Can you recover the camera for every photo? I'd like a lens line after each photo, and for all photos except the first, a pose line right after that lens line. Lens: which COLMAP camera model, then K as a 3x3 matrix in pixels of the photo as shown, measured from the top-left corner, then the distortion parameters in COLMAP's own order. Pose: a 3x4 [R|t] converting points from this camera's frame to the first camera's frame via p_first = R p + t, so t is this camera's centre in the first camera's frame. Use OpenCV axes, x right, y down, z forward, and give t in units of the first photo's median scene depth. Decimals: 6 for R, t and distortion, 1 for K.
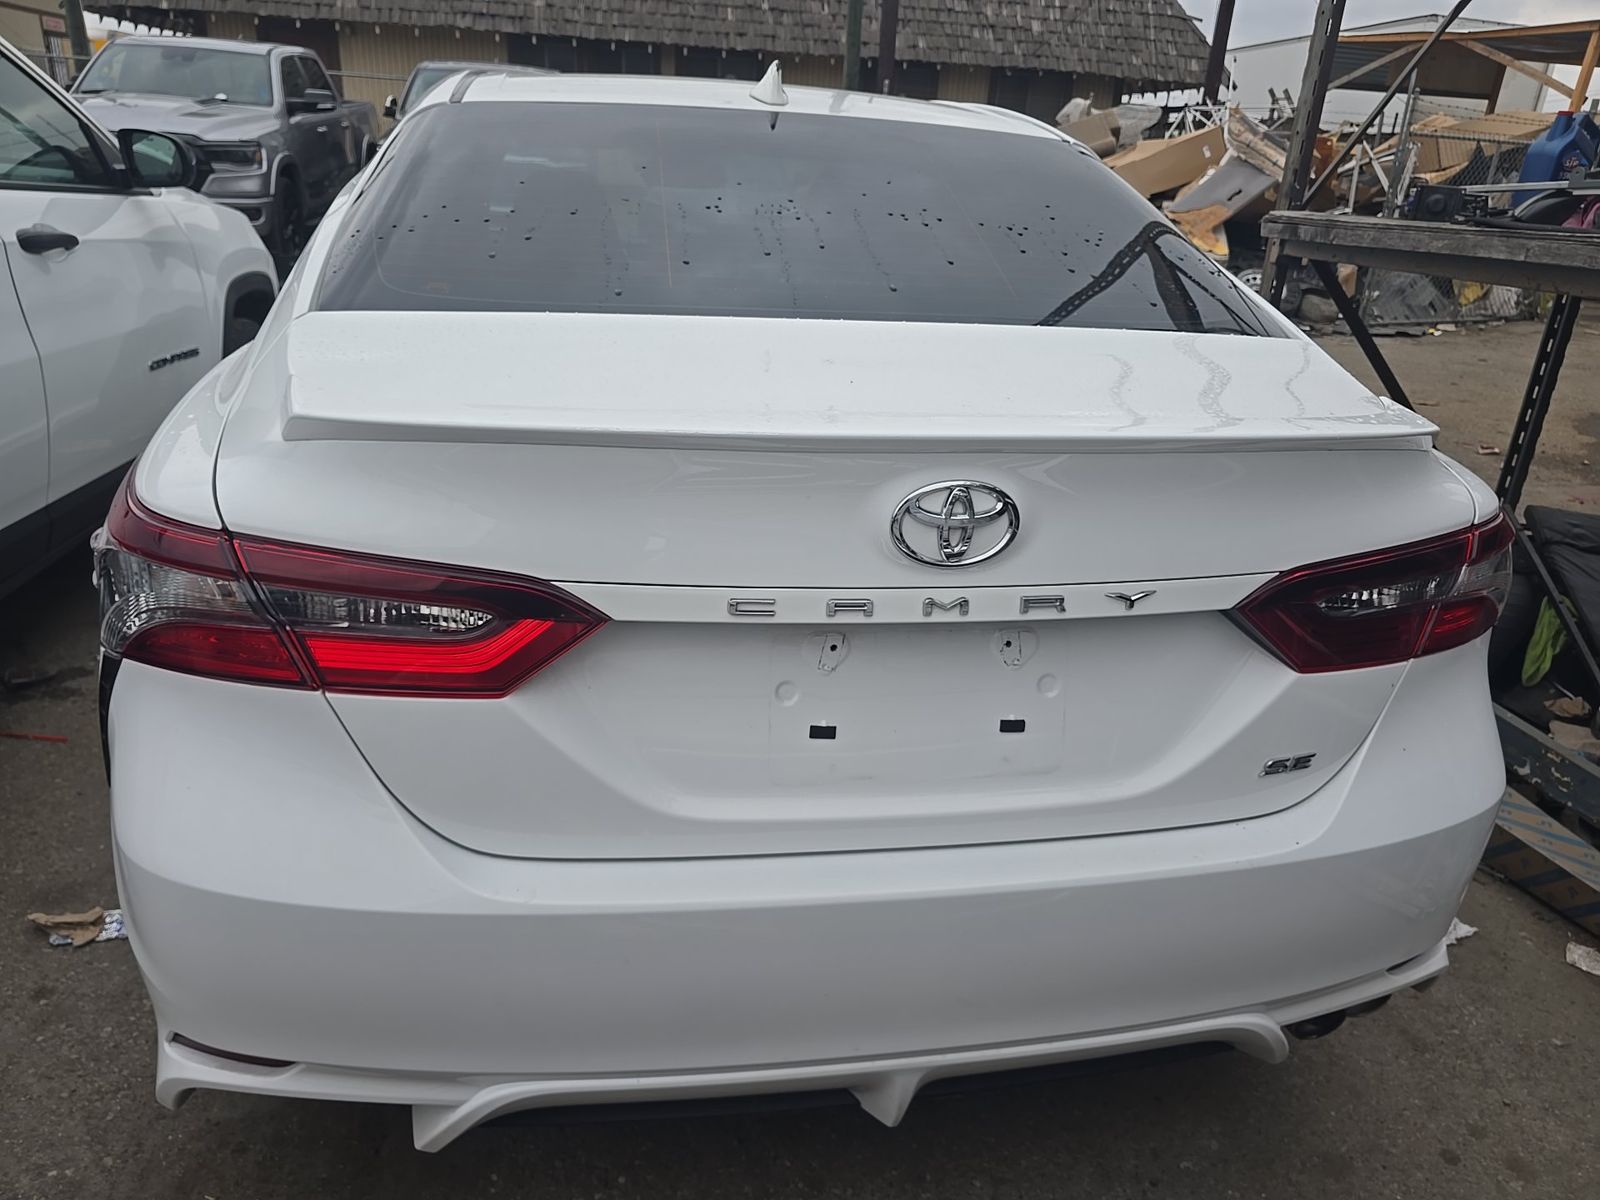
lens RADIAL K [[1116.7, 0, 800.0], [0, 1116.7, 600.0], [0, 0, 1]] dist [0.039994, -0.037351]
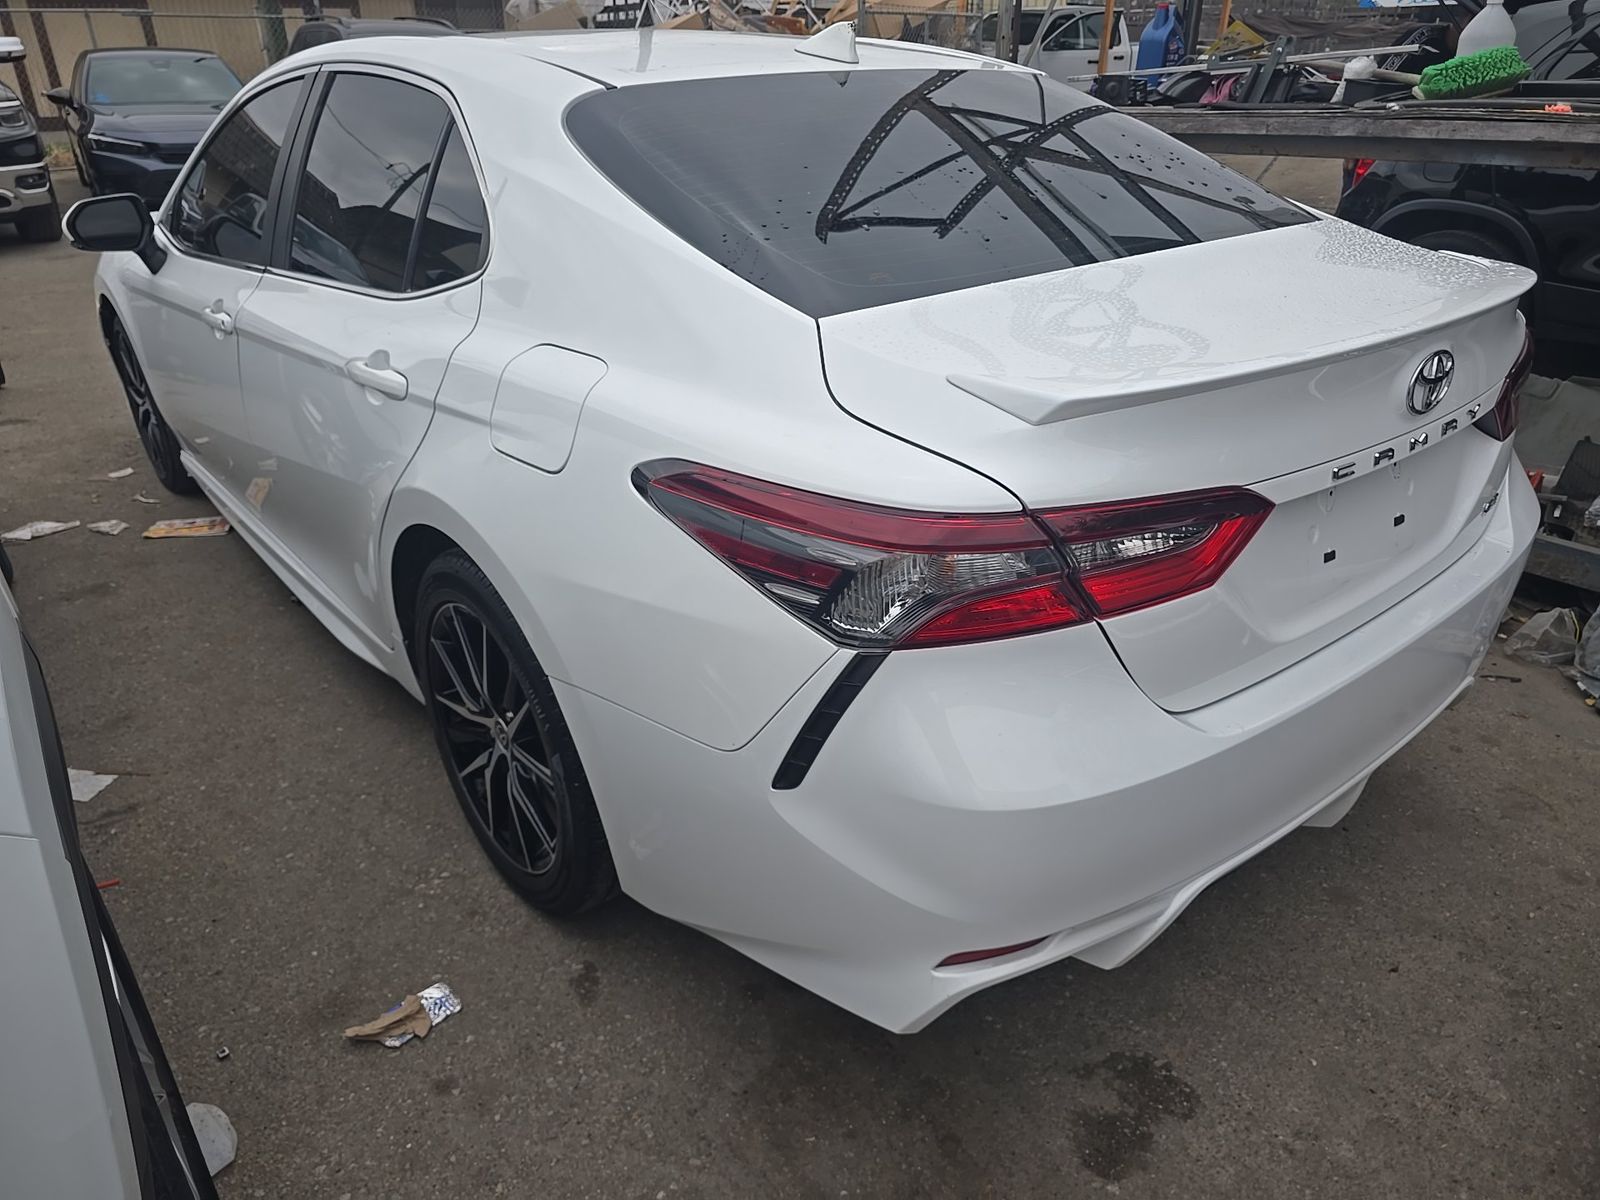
lens RADIAL K [[1116.7, 0, 800.0], [0, 1116.7, 600.0], [0, 0, 1]] dist [0.039994, -0.037351]
pose [[0.869720, -0.272850, 0.411266, -0.648409], [0.236311, 0.961778, 0.138346, -0.099971], [-0.433294, -0.023136, 0.900955, 0.022531]]
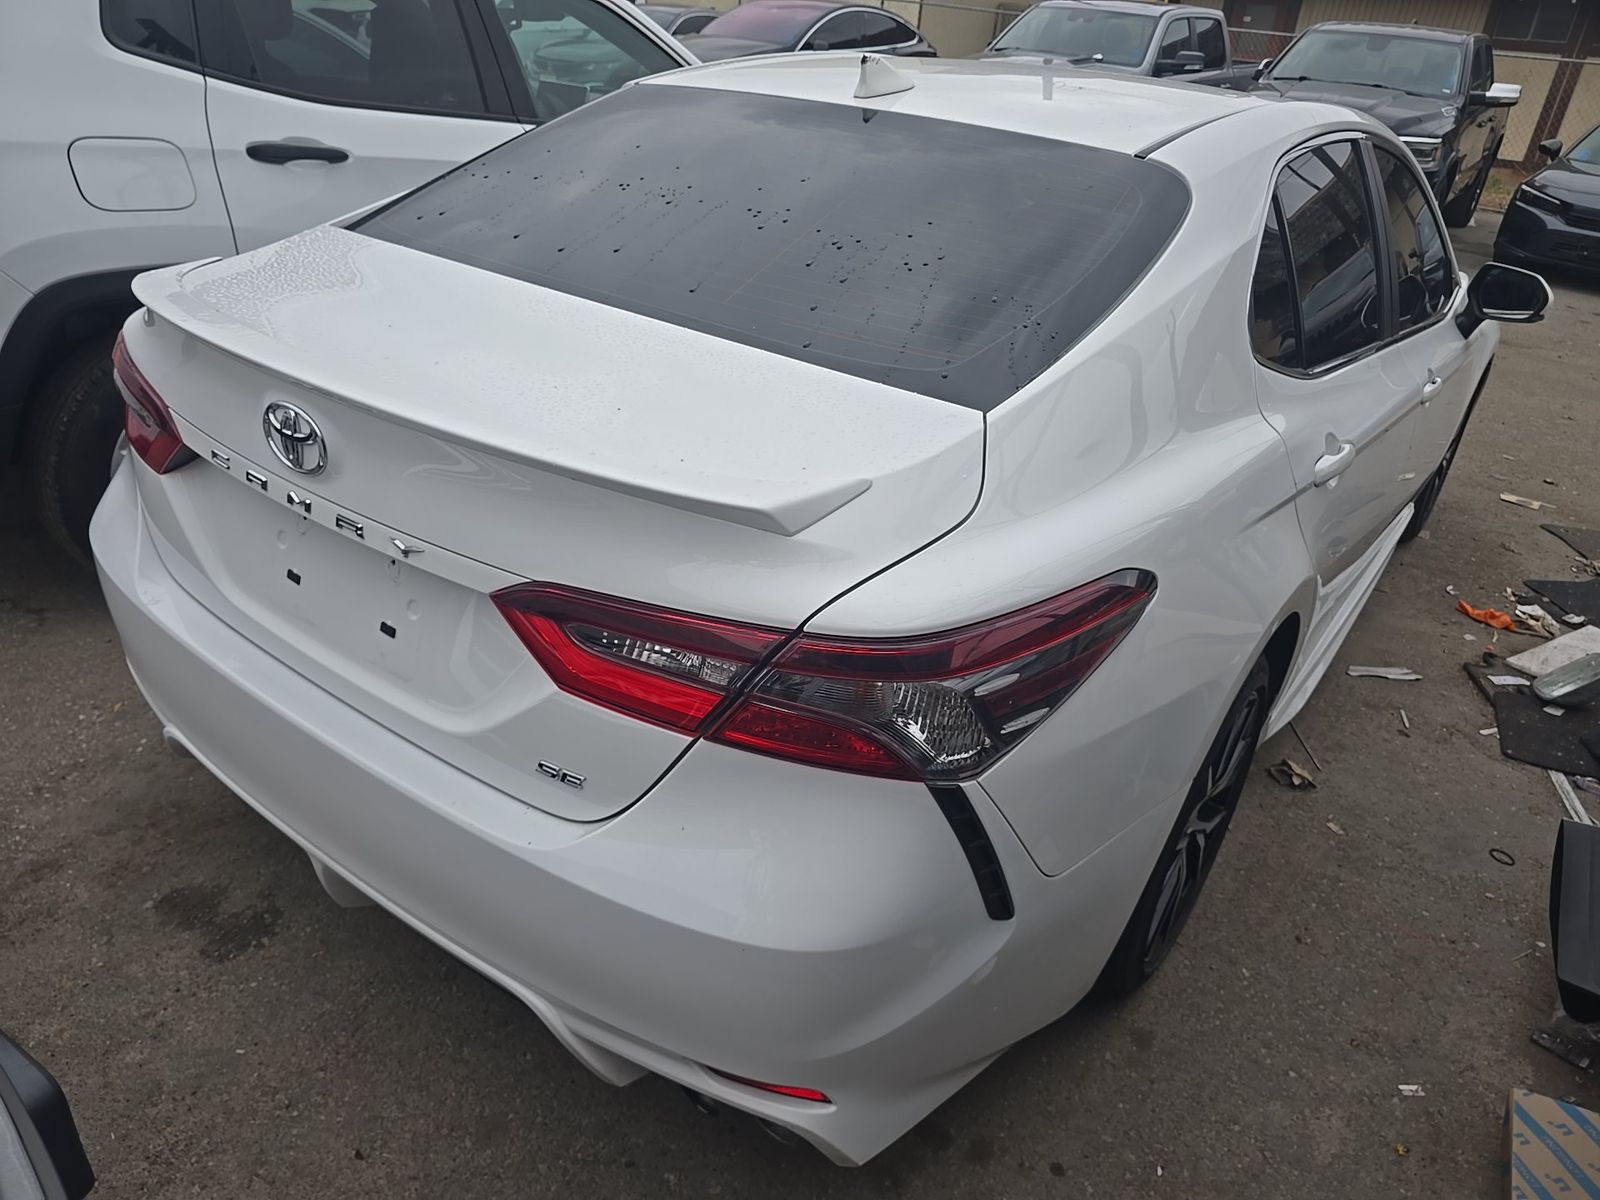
lens RADIAL K [[1116.7, 0, 800.0], [0, 1116.7, 600.0], [0, 0, 1]] dist [0.039994, -0.037351]
pose [[0.682392, 0.338573, -0.647850, 0.747820], [-0.317268, 0.935620, 0.154780, -0.144297], [0.658545, 0.099921, 0.745878, 0.233299]]
